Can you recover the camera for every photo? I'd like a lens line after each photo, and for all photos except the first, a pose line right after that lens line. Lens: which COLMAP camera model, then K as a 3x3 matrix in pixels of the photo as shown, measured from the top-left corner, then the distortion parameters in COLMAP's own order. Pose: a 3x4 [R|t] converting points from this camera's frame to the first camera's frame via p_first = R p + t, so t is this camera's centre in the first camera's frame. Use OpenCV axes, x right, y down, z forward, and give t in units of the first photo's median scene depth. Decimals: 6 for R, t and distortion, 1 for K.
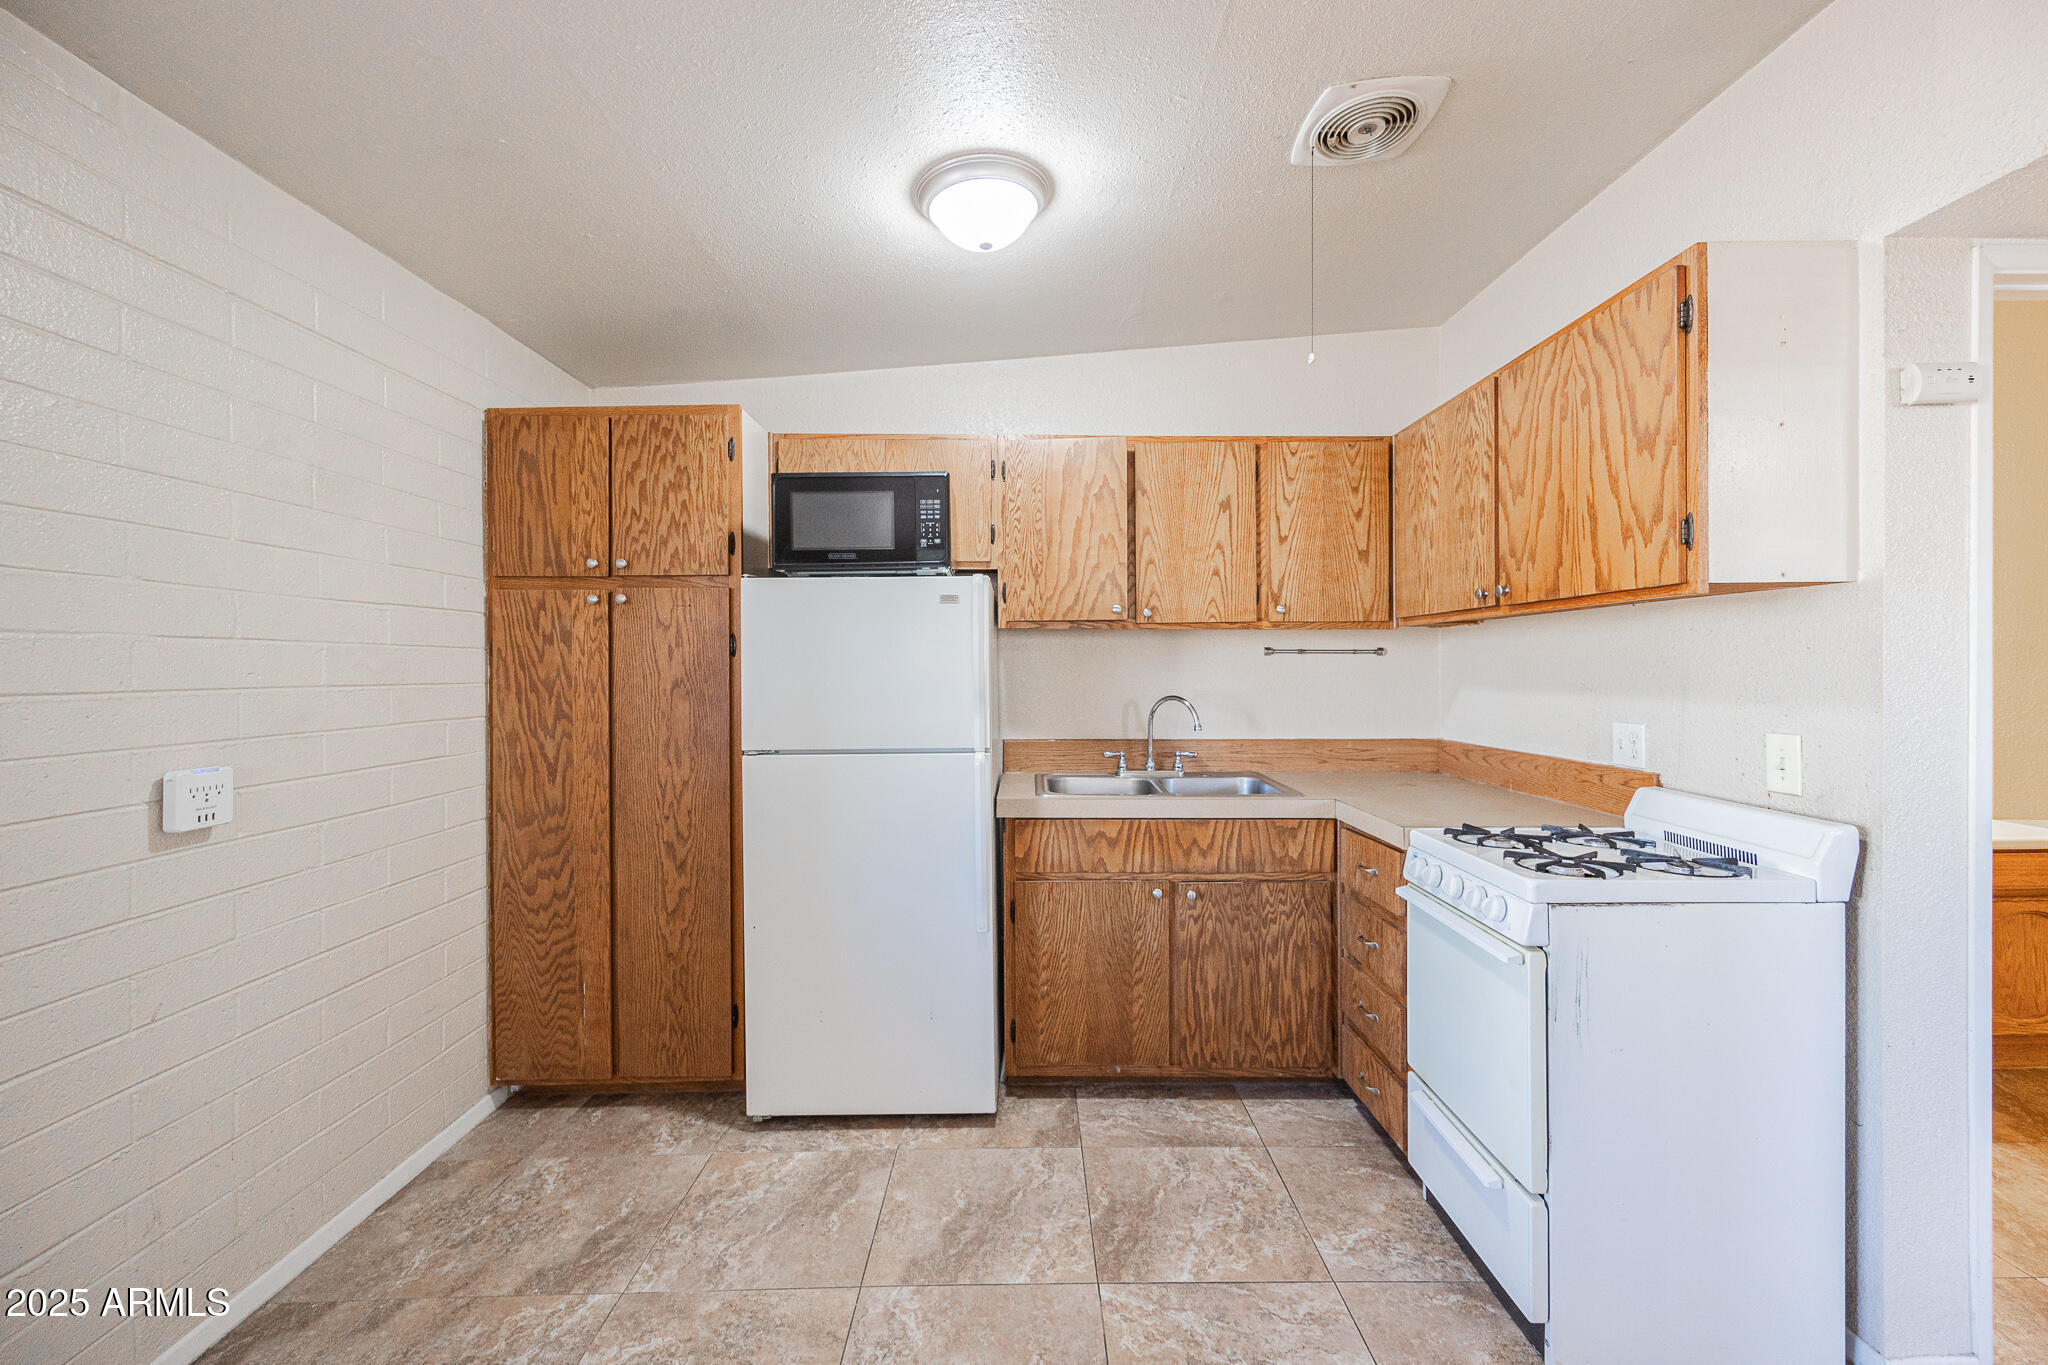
lens RADIAL K [[831.5, 0, 1030.8], [0, 831.5, 675.9], [0, 0, 1]] dist [-0.002539, 0.001203]
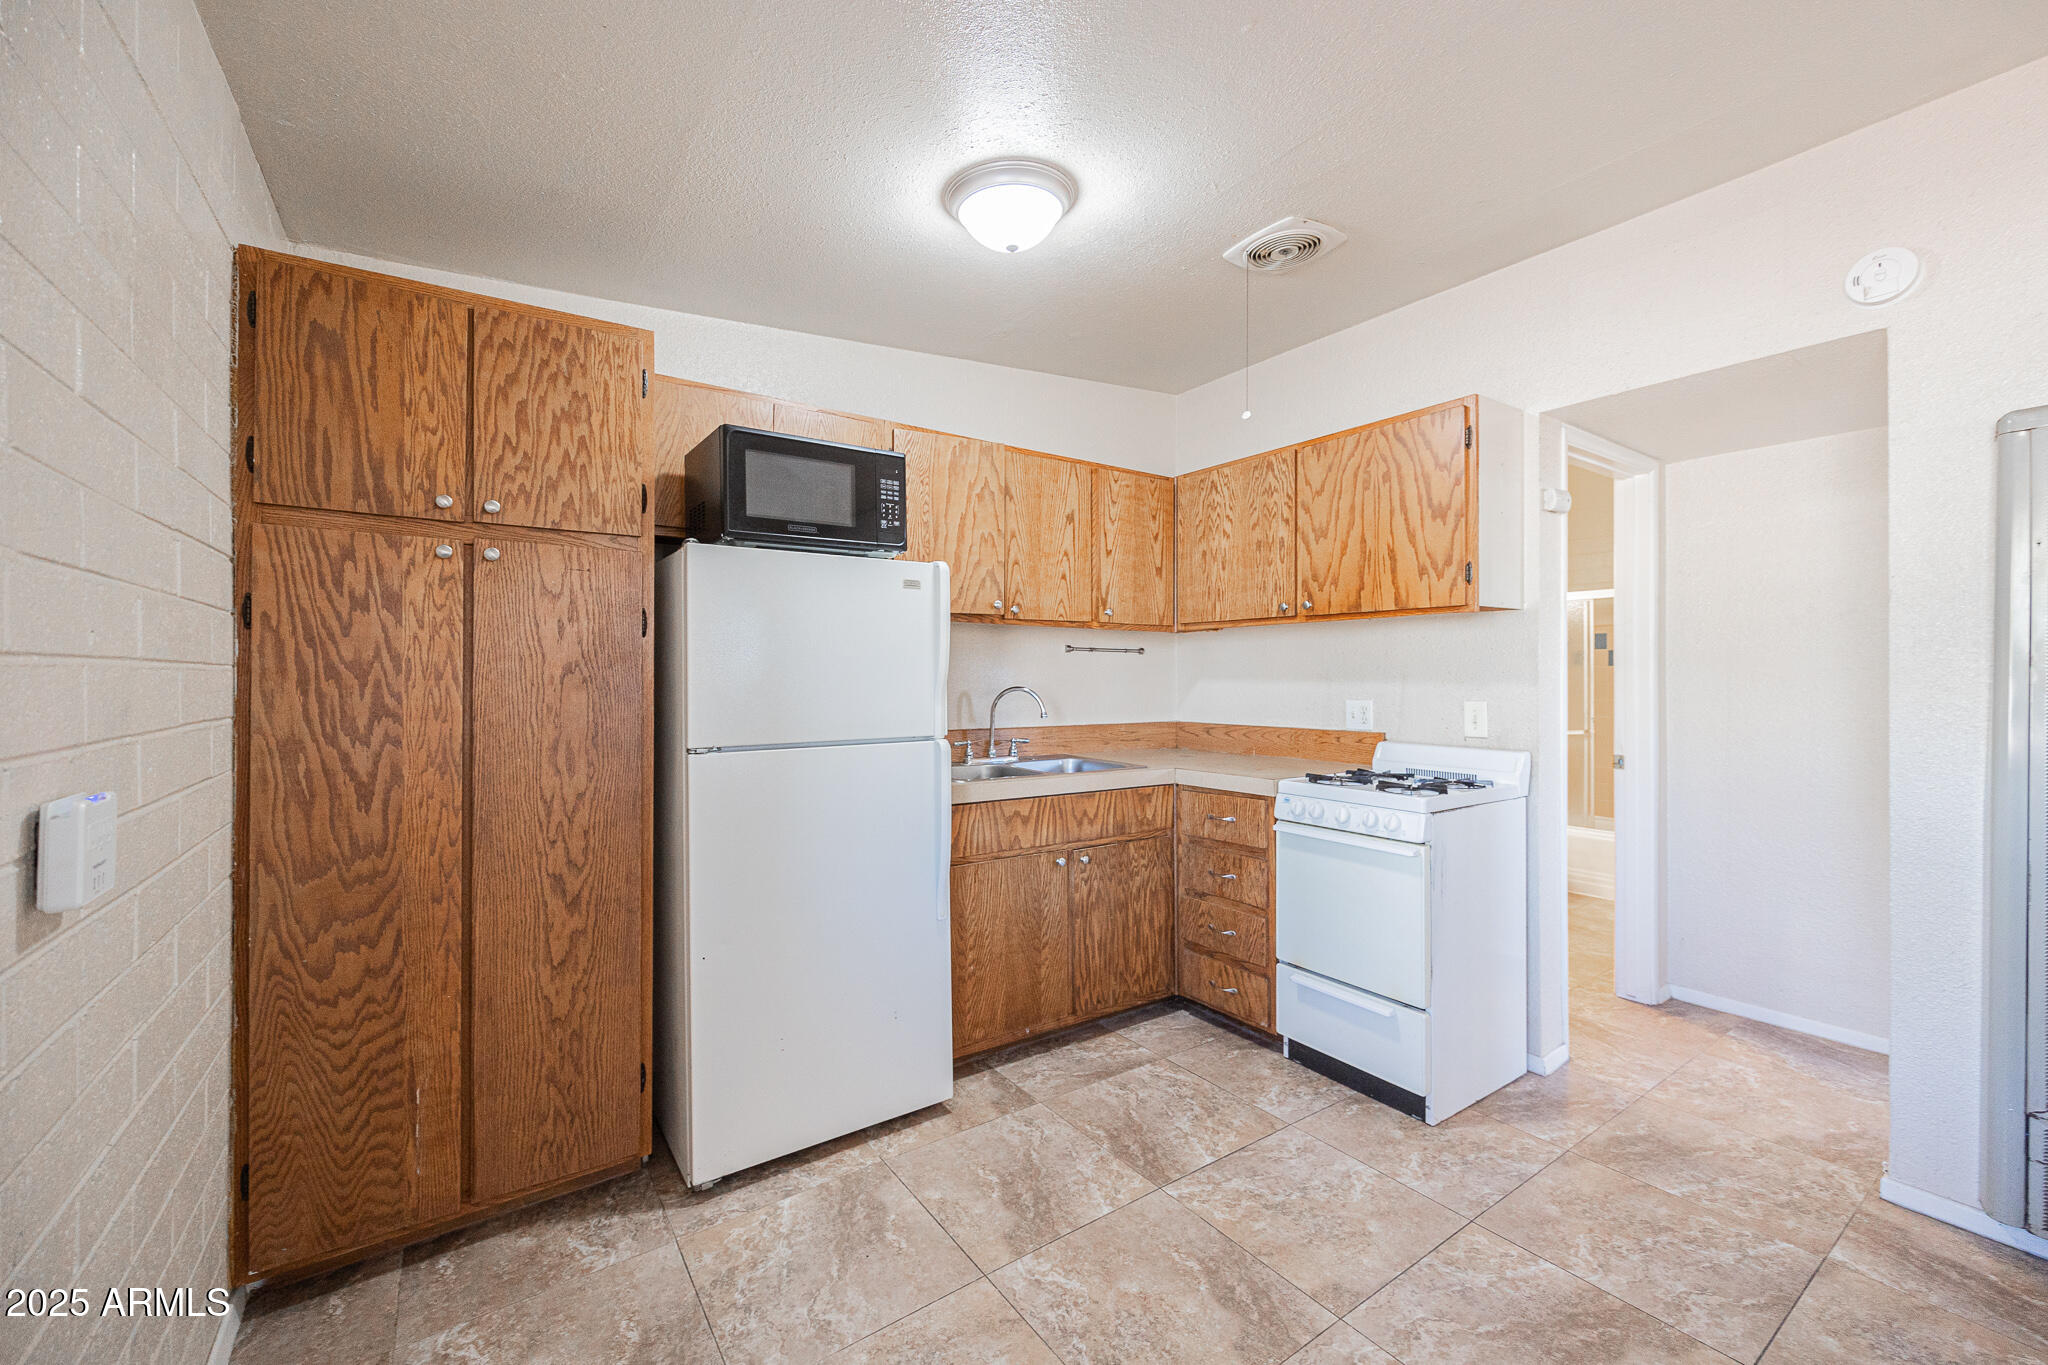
lens RADIAL K [[831.5, 0, 1039.3], [0, 831.5, 678.5], [0, 0, 1]] dist [-0.002539, 0.001203]
pose [[0.818266, 0.002271, 0.574836, -0.515777], [0.002487, 0.999969, -0.007492, 0.025320], [-0.574835, 0.007560, 0.818235, 0.108985]]
